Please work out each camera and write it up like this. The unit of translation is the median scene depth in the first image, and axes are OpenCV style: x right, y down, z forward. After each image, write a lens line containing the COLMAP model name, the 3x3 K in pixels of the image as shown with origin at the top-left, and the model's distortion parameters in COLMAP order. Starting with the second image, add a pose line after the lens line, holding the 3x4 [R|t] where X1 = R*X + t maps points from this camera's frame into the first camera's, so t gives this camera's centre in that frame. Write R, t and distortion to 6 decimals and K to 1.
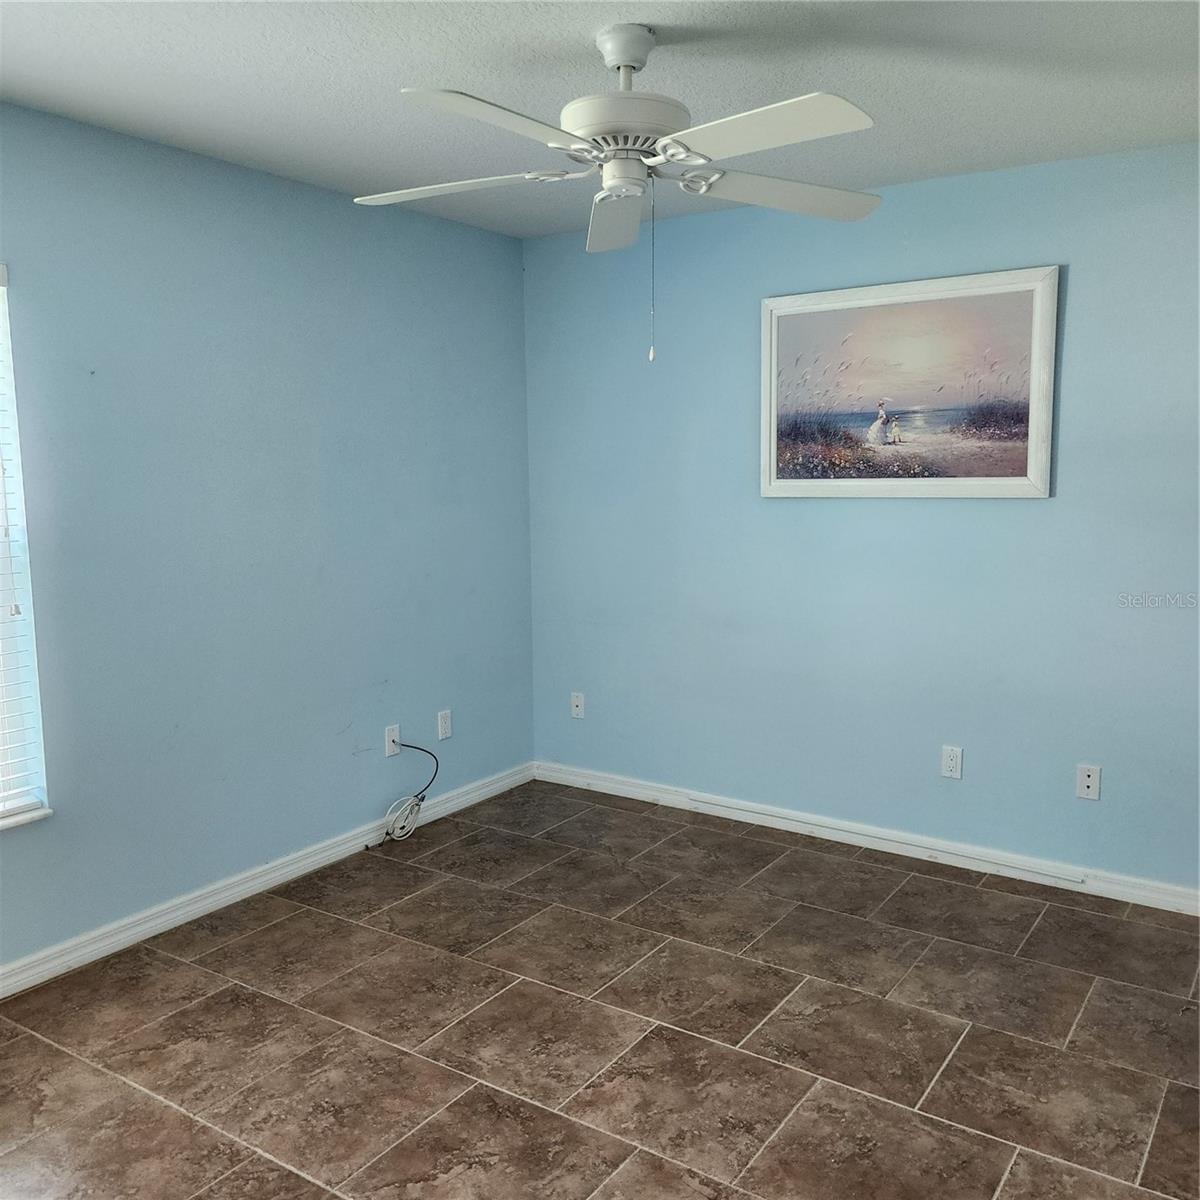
lens RADIAL K [[1069.2, 0, 601.2], [0, 1069.2, 596.5], [0, 0, 1]] dist [0.073584, -0.072800]
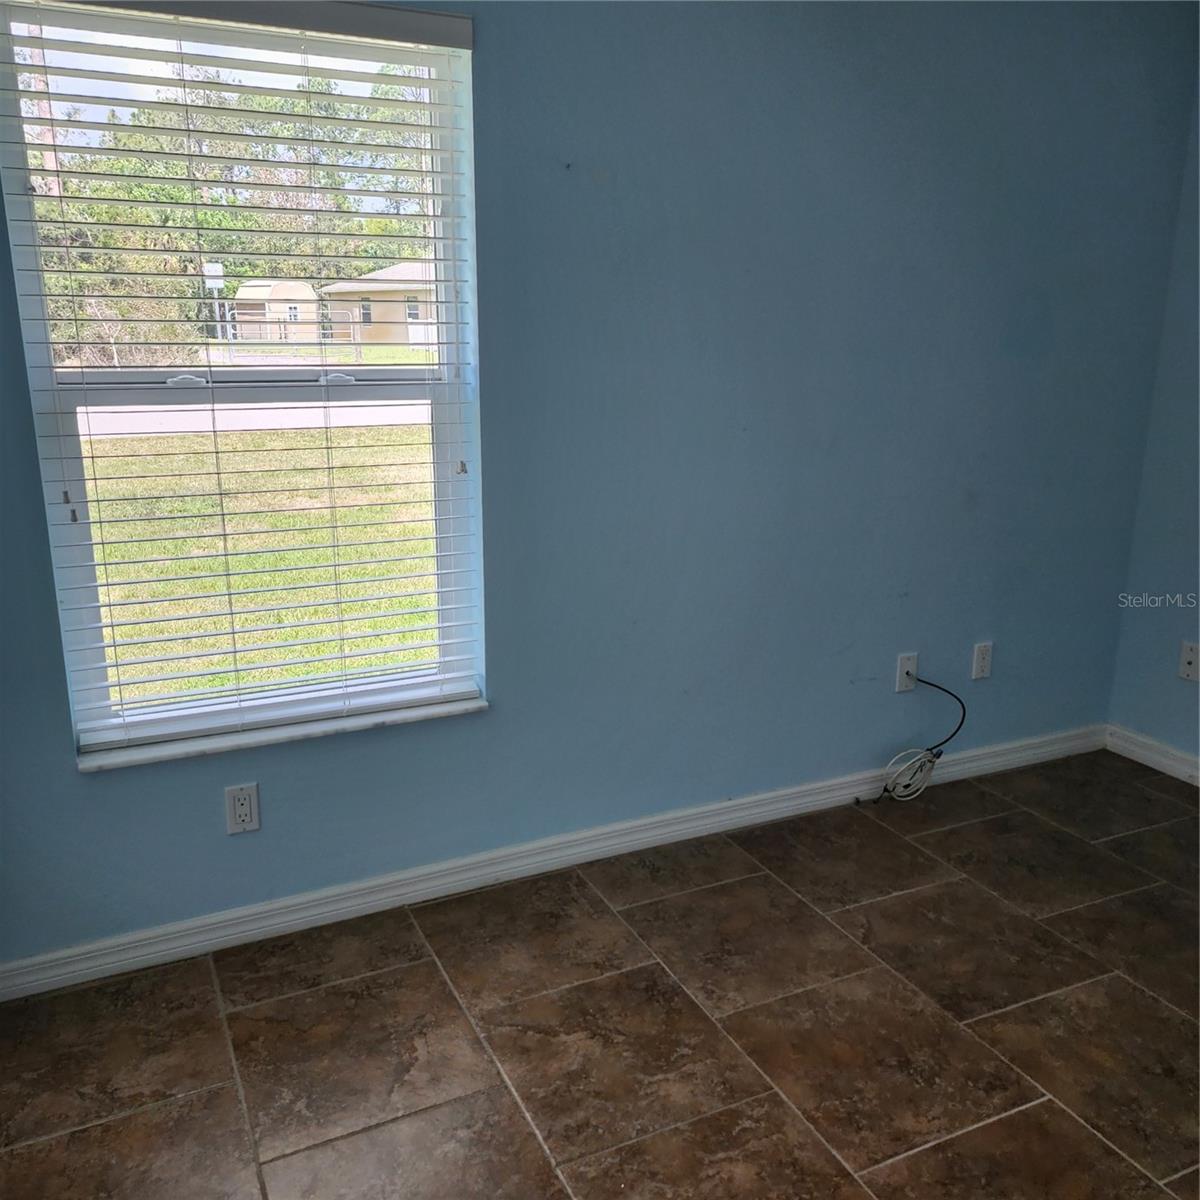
lens RADIAL K [[1069.2, 0, 602.3], [0, 1069.2, 604.2], [0, 0, 1]] dist [0.073584, -0.072800]
pose [[0.868841, 0.139189, -0.475123, -0.036625], [-0.075198, 0.985634, 0.151231, -0.015989], [0.489347, -0.095667, 0.866826, 0.329742]]
